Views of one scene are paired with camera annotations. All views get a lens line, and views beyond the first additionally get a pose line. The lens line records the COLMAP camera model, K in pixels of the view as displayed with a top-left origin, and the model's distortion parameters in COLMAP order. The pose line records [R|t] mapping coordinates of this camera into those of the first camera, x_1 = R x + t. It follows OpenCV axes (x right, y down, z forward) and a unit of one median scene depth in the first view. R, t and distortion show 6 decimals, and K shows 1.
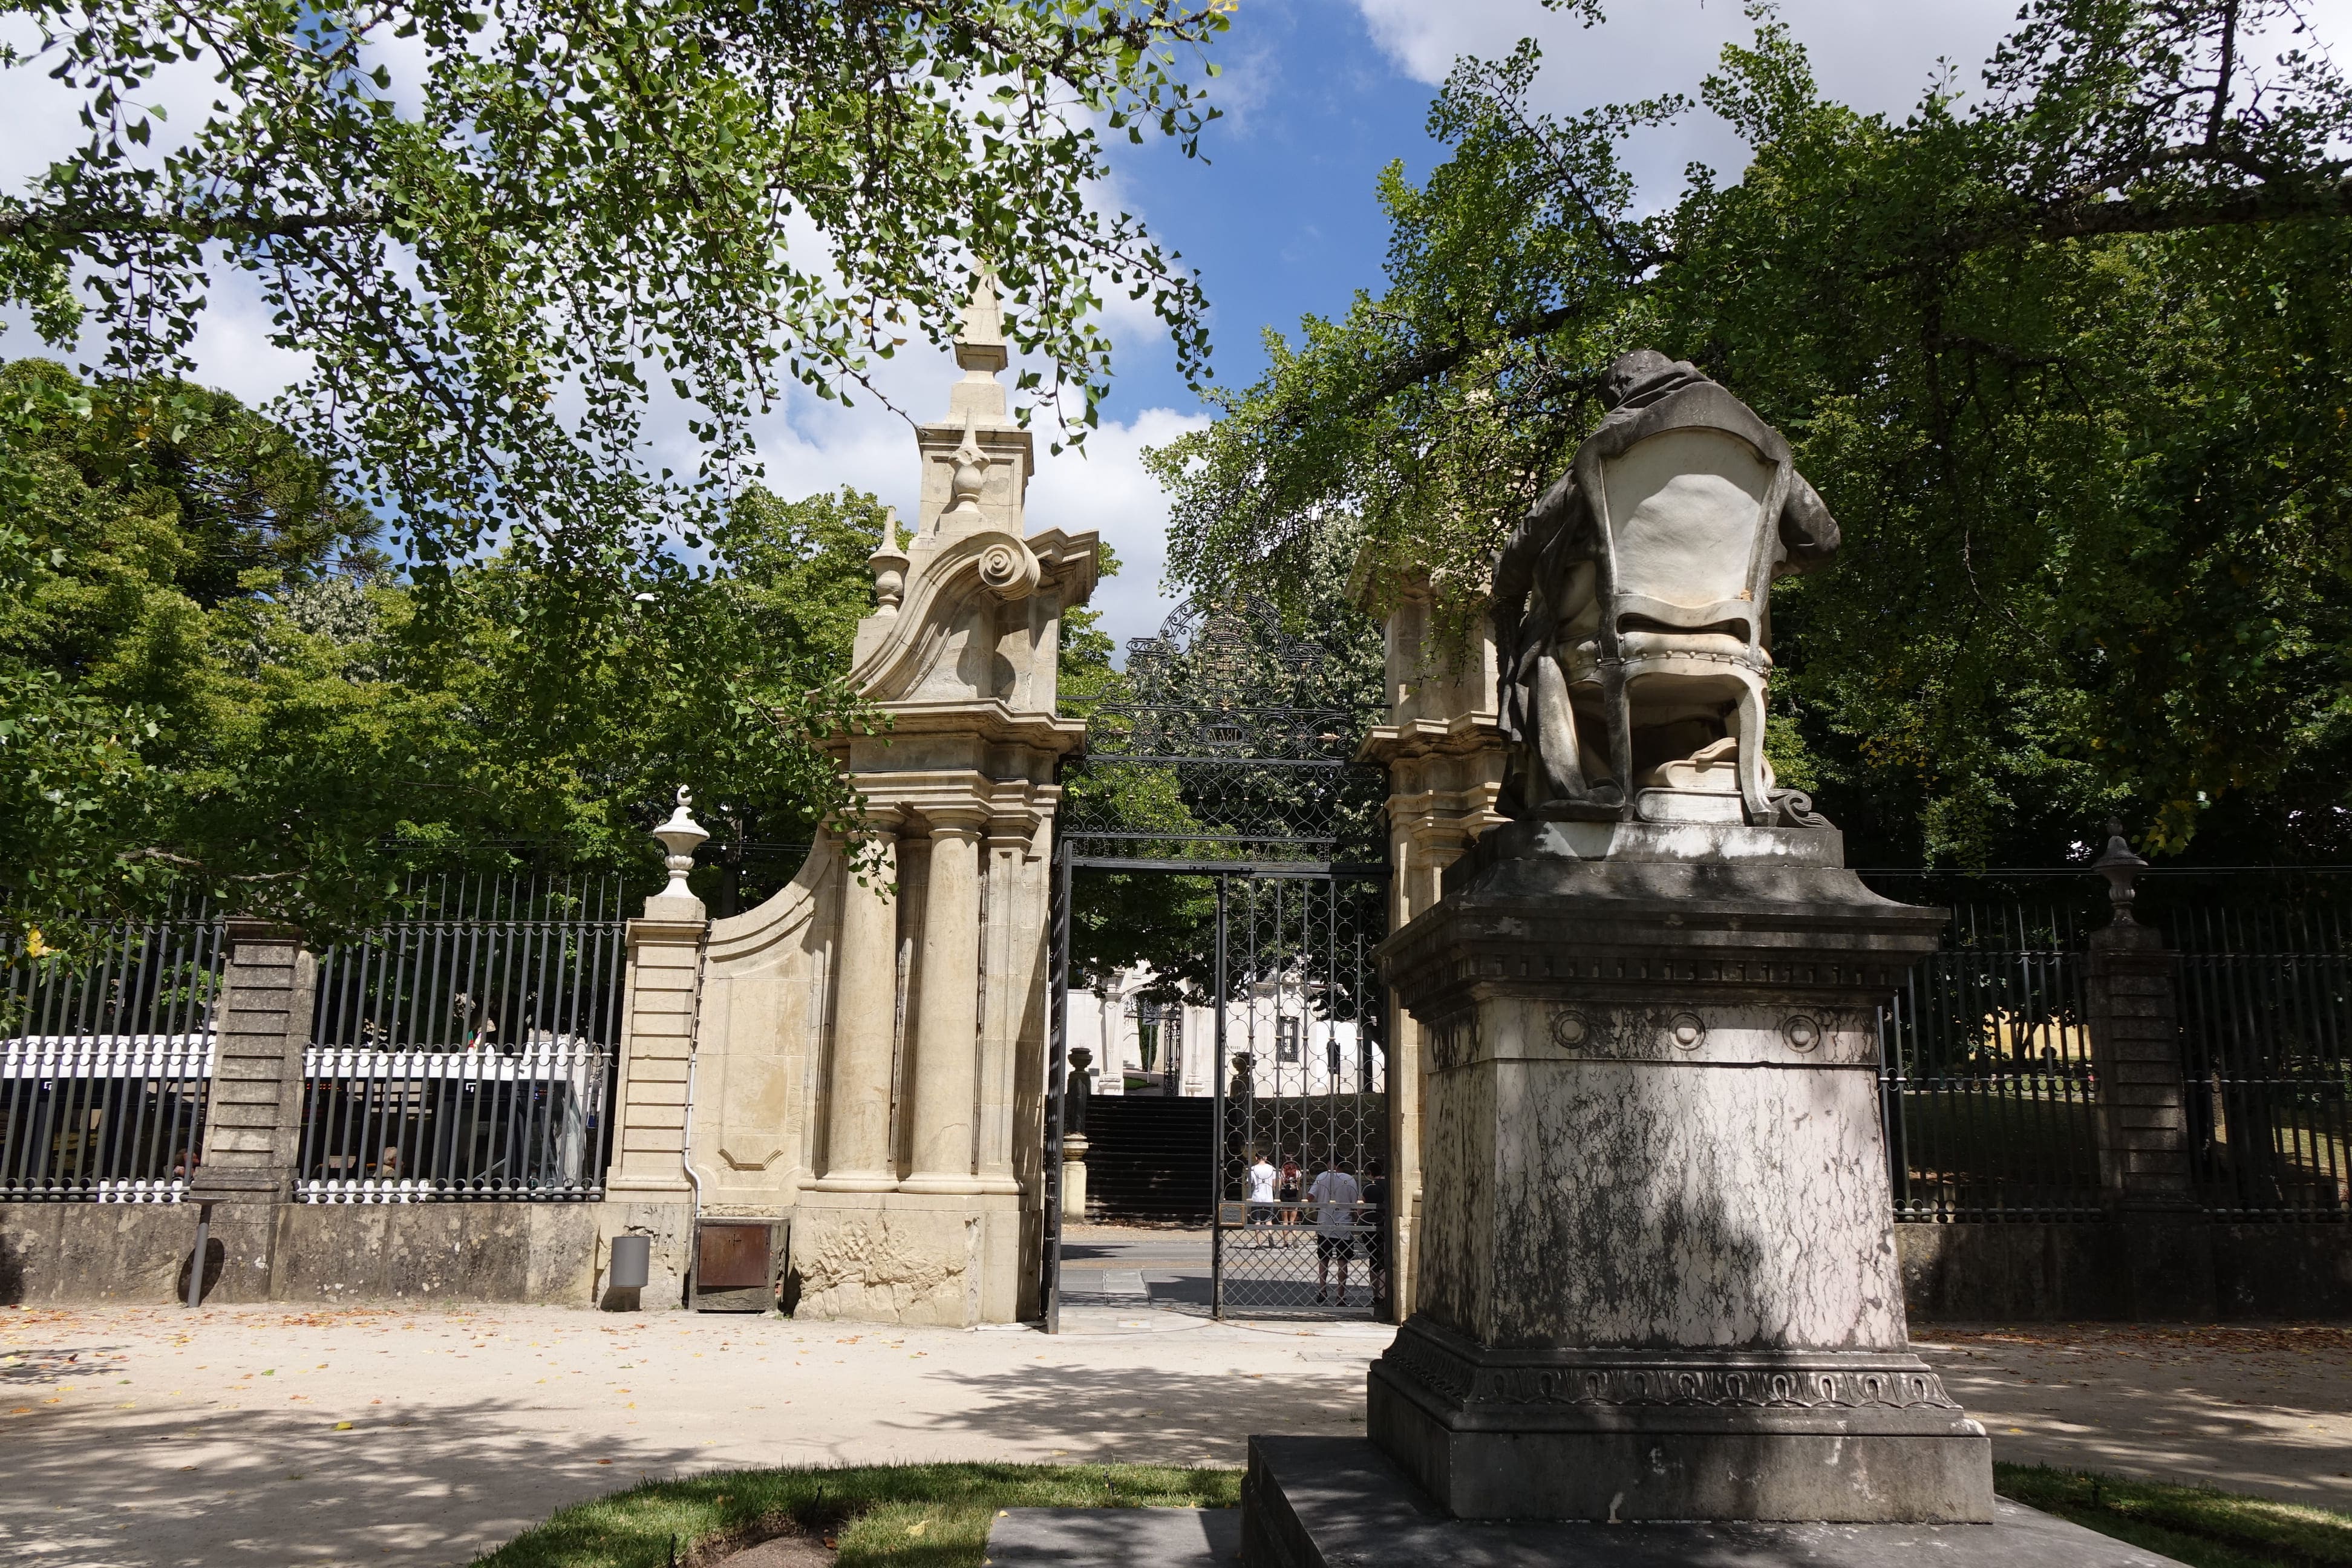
lens RADIAL K [[1723.8, 0, 1179.2], [0, 1723.8, 782.9], [0, 0, 1]] dist [0.074027, 0.003034]
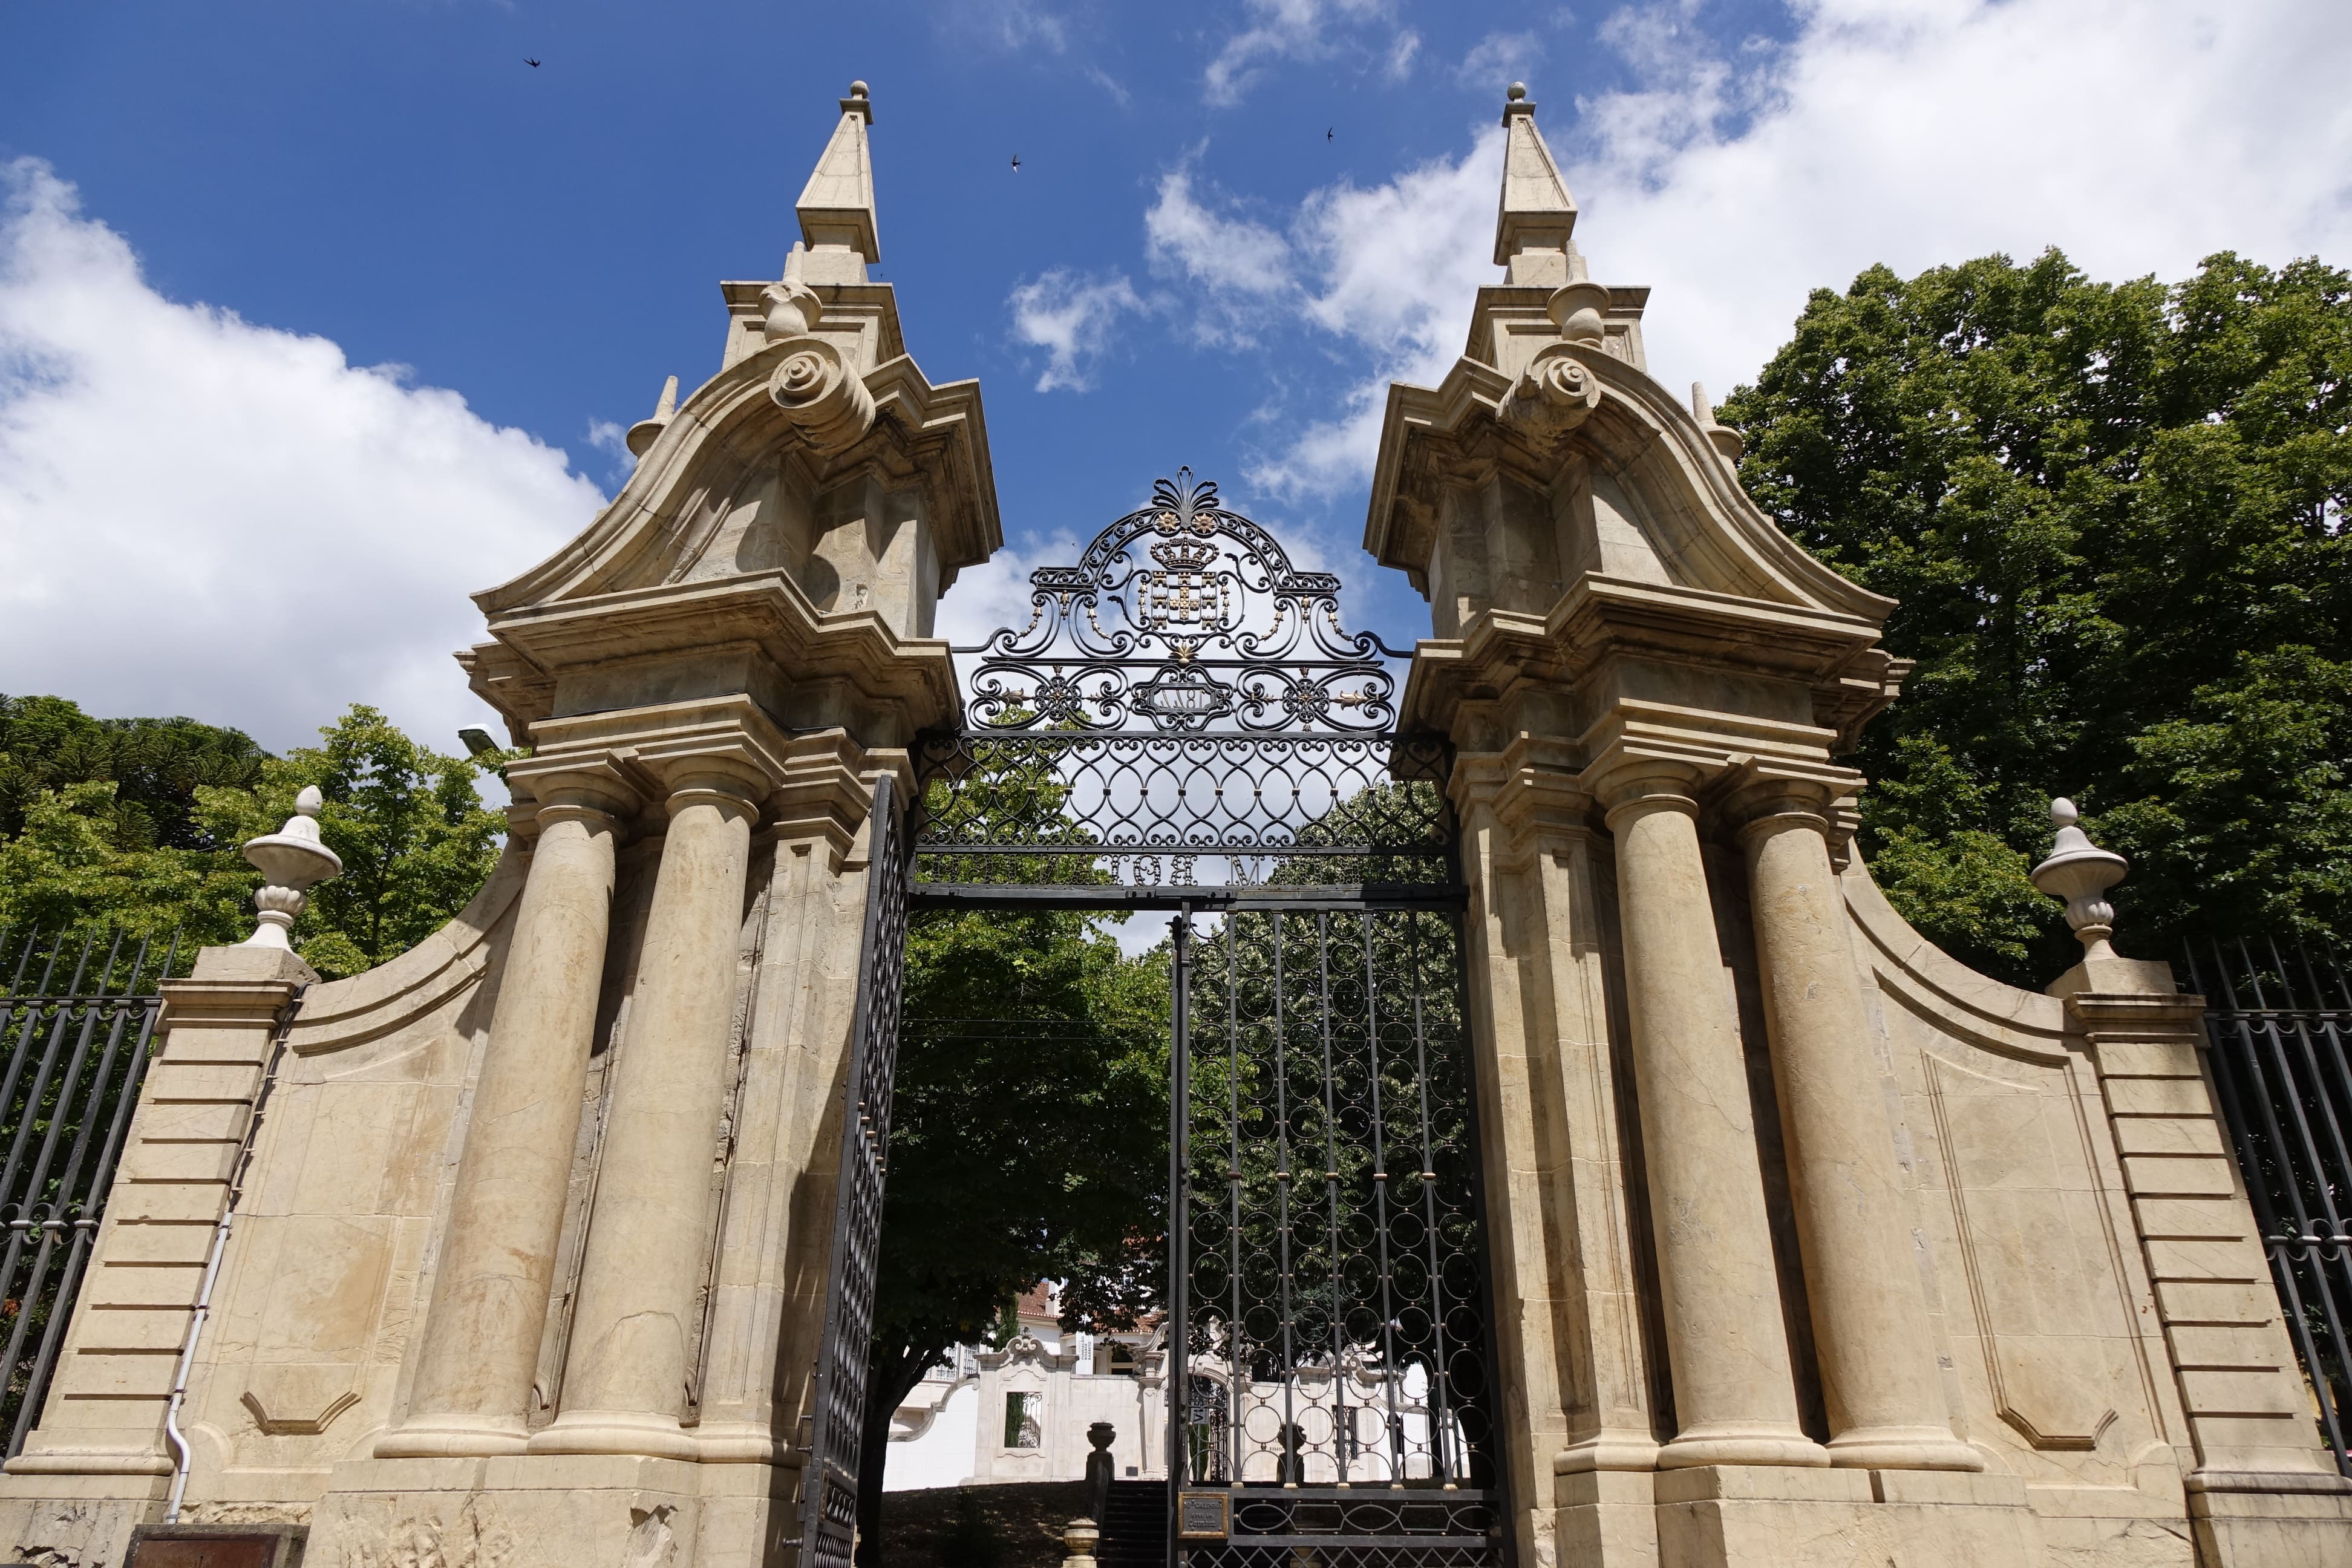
lens RADIAL K [[1561.6, 0, 1166.2], [0, 1561.6, 786.3], [0, 0, 1]] dist [0.030307, -0.000421]
pose [[0.998841, -0.029333, -0.038168, 0.043217], [0.018274, 0.964598, -0.263090, 0.161039], [0.044534, 0.262087, 0.964016, 0.484151]]
